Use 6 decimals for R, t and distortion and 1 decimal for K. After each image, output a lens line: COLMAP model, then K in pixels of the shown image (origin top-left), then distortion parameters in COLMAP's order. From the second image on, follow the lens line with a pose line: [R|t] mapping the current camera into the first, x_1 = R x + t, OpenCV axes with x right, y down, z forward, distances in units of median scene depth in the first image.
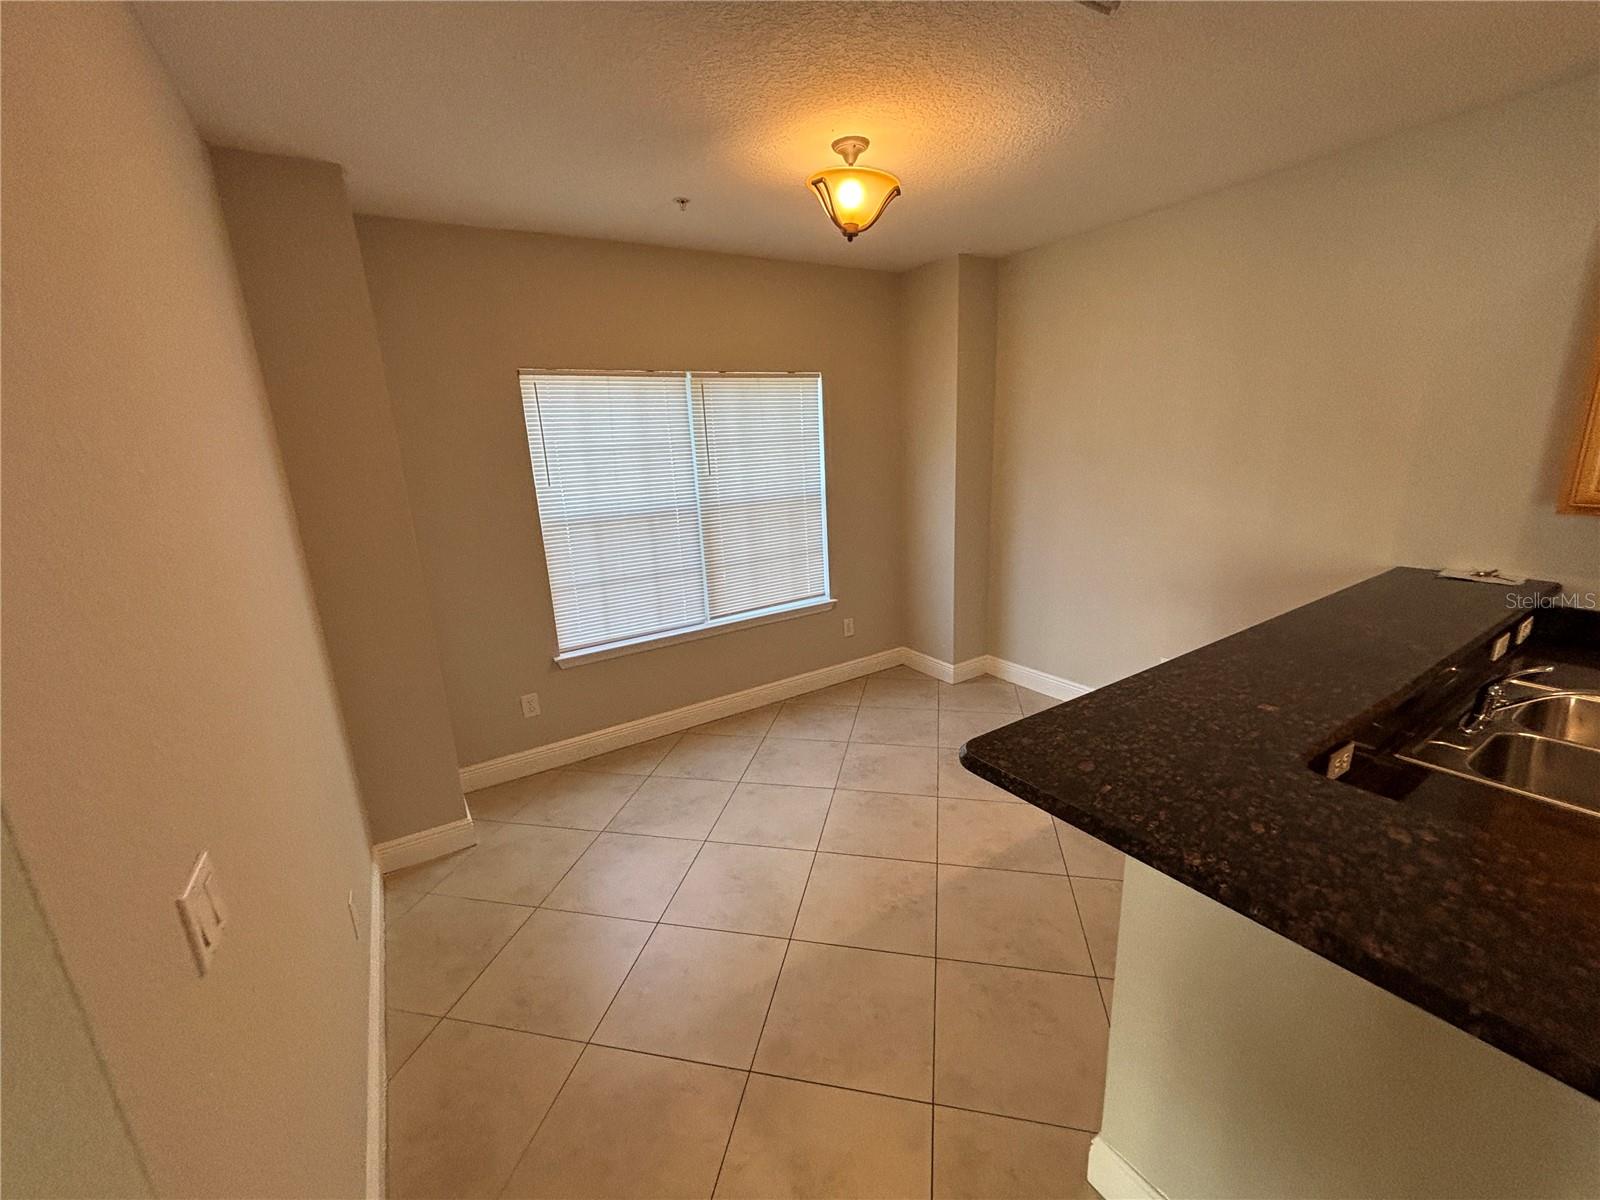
lens RADIAL K [[647.7, 0, 801.0], [0, 647.7, 600.6], [0, 0, 1]] dist [0.018080, -0.000077]
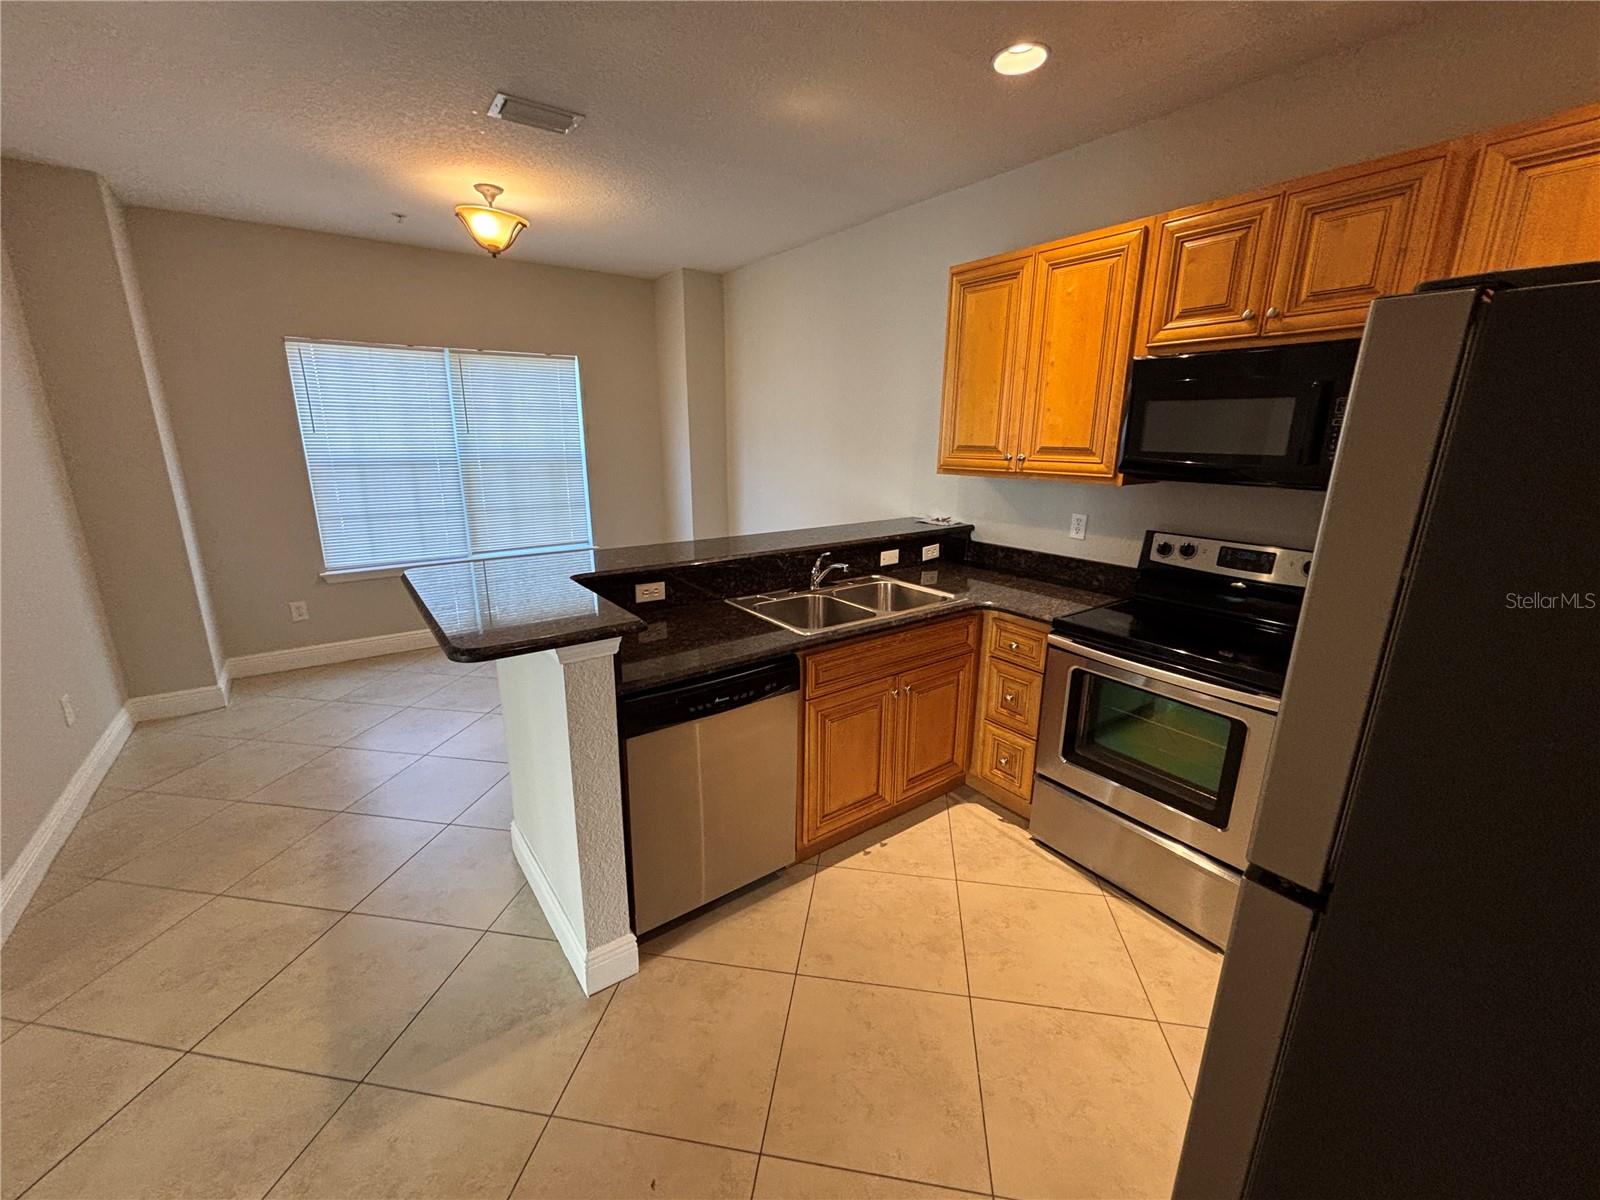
lens RADIAL K [[647.7, 0, 793.8], [0, 647.7, 599.6], [0, 0, 1]] dist [0.018080, -0.000077]
pose [[0.997382, 0.032940, 0.064377, 0.433143], [-0.033609, 0.999392, 0.009327, 0.094271], [-0.064031, -0.011466, 0.997882, -0.292831]]
